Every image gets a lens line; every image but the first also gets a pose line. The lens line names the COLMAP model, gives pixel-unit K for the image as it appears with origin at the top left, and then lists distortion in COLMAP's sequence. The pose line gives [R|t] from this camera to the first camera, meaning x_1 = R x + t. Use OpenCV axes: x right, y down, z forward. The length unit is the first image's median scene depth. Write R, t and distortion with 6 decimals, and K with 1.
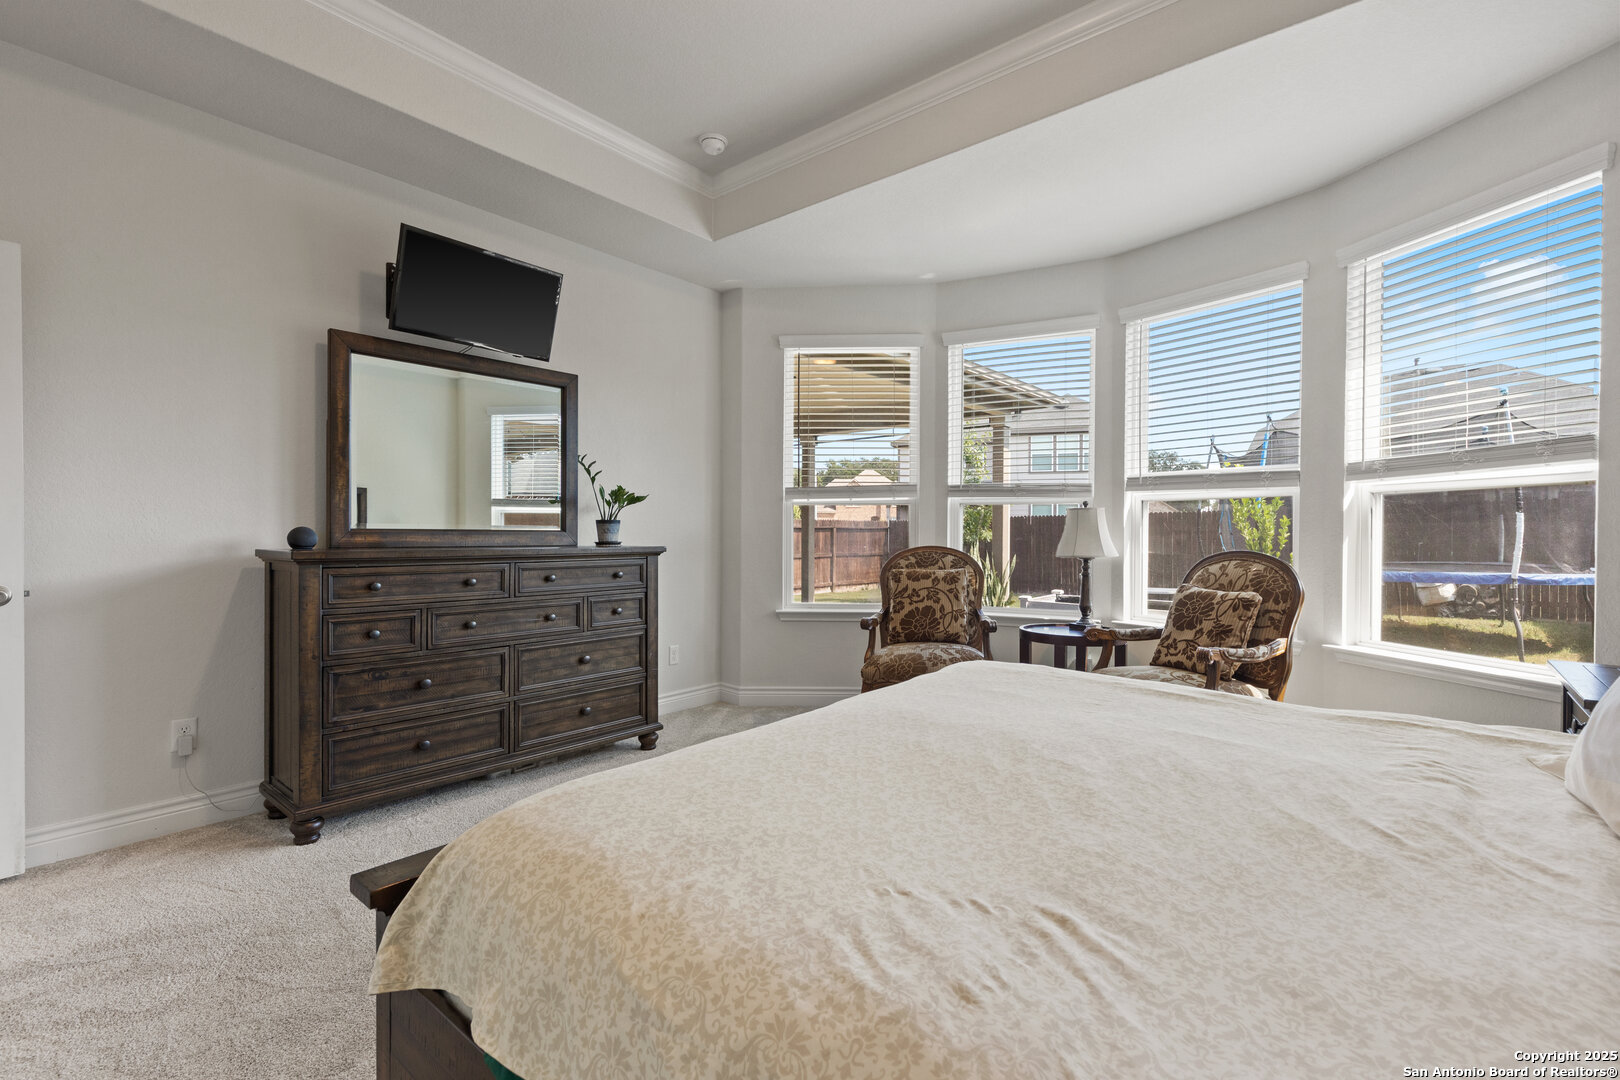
lens RADIAL K [[672.9, 0, 868.1], [0, 672.9, 540.2], [0, 0, 1]] dist [0.000501, 0.000029]
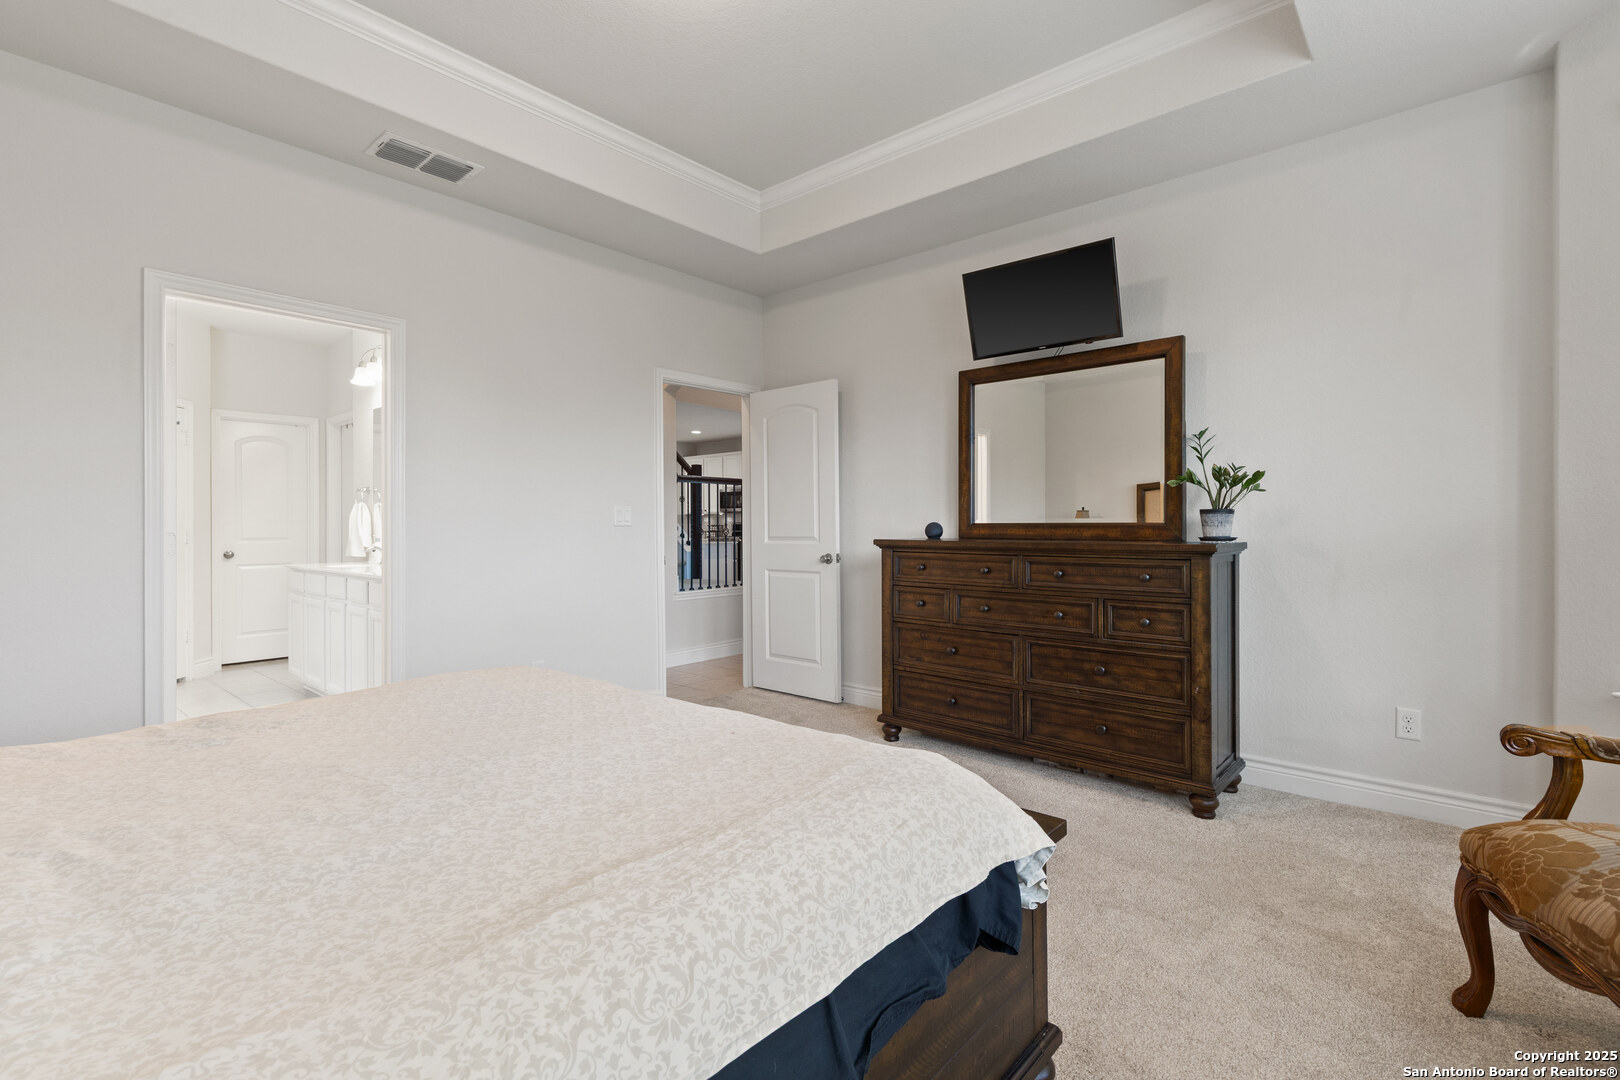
lens RADIAL K [[744.2, 0, 811.1], [0, 744.2, 534.0], [0, 0, 1]] dist [-0.000616, -0.000160]
pose [[-0.057823, 0.007135, -0.998301, 0.490348], [-0.008114, 0.999938, 0.007617, -0.004178], [0.998294, 0.008540, -0.057761, 0.581966]]
